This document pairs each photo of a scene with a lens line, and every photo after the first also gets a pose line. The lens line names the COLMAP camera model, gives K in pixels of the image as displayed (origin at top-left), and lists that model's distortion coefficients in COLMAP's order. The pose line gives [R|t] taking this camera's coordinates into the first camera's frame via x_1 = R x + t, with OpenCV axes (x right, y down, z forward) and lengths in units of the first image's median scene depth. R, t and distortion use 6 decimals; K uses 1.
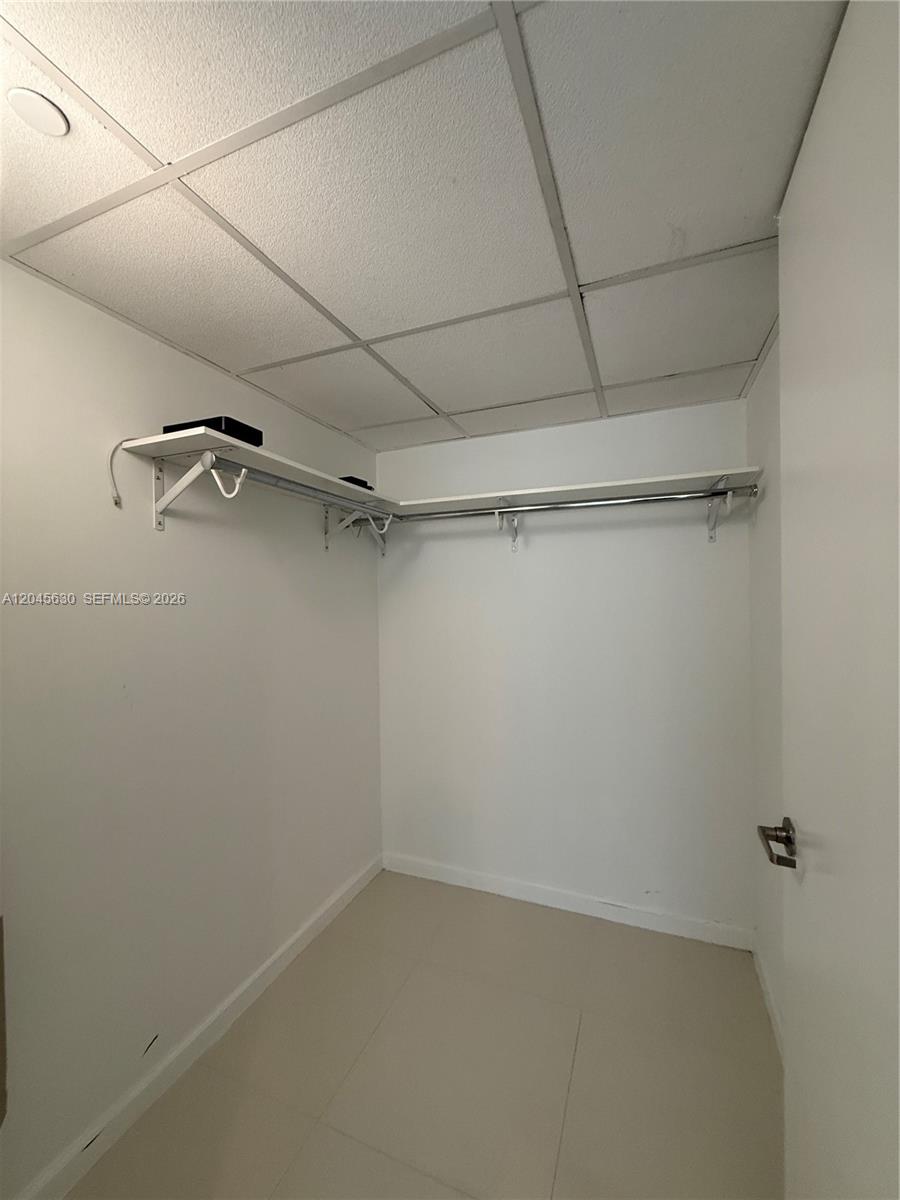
lens RADIAL K [[479.7, 0, 453.4], [0, 479.7, 597.5], [0, 0, 1]] dist [0.002288, -0.000252]
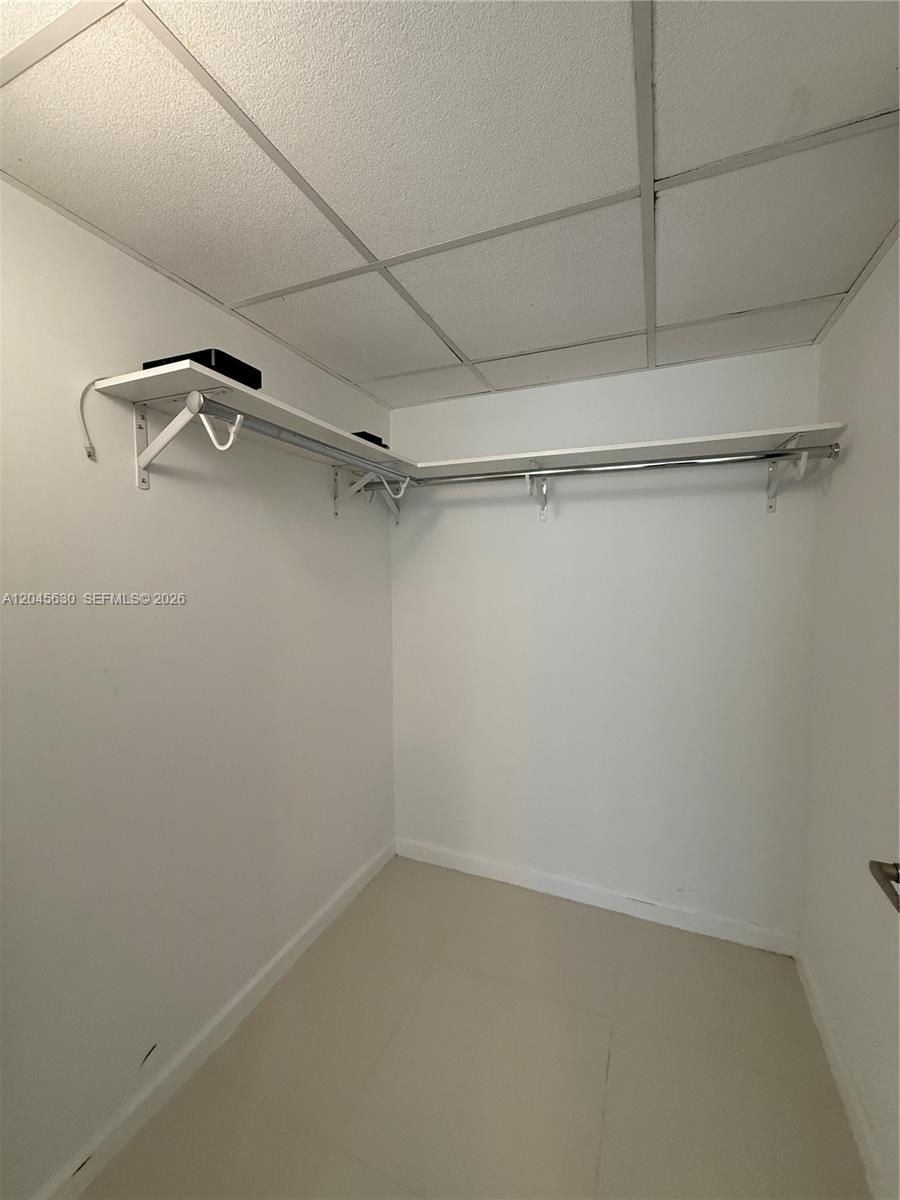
lens RADIAL K [[479.7, 0, 453.3], [0, 479.7, 597.3], [0, 0, 1]] dist [0.002288, -0.000252]
pose [[0.999812, 0.013220, -0.014196, -0.037187], [-0.012374, 0.998233, 0.058124, -0.003004], [0.014939, -0.057938, 0.998208, 0.119623]]
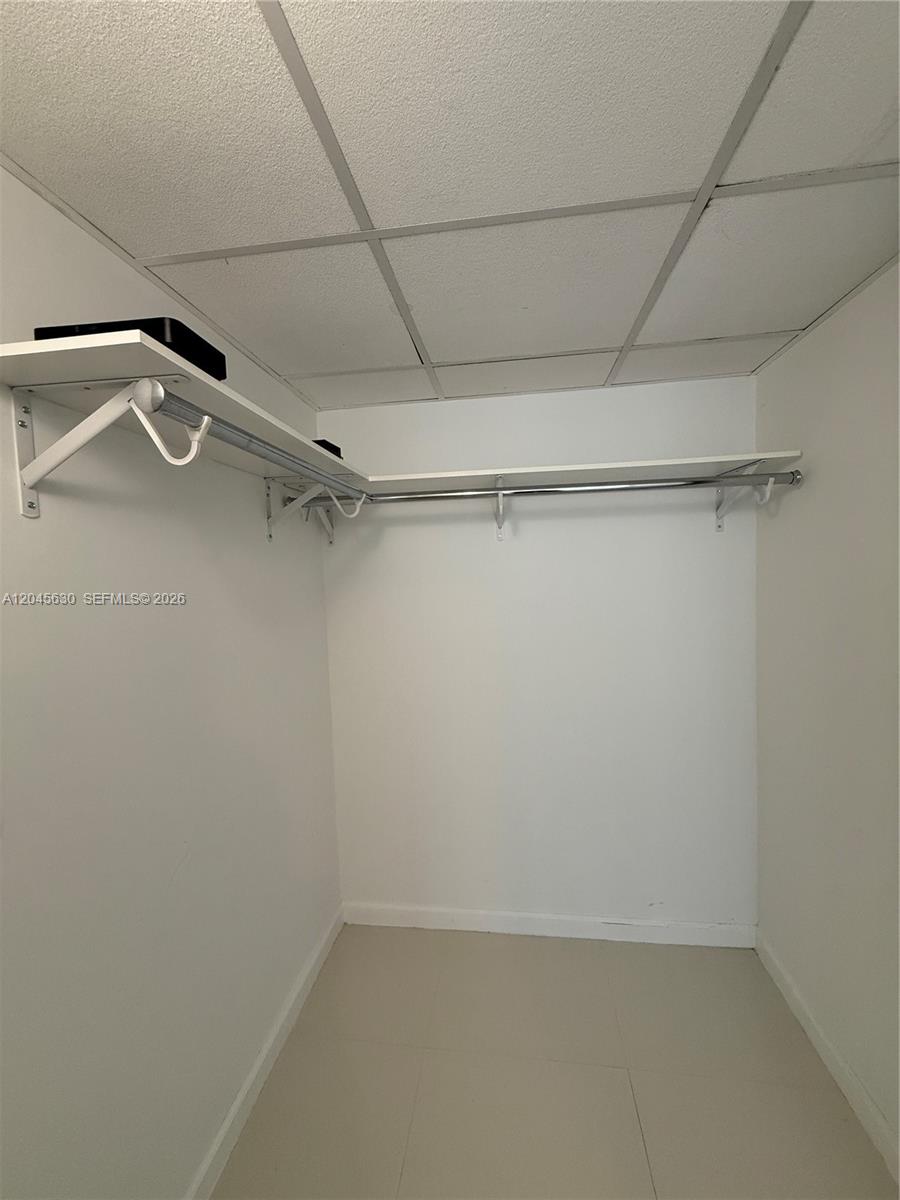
lens RADIAL K [[479.7, 0, 454.5], [0, 479.7, 597.7], [0, 0, 1]] dist [0.002288, -0.000252]
pose [[0.967262, -0.032708, 0.251662, -0.234264], [0.019727, 0.998350, 0.053935, -0.056831], [-0.253011, -0.047204, 0.966311, 0.272591]]
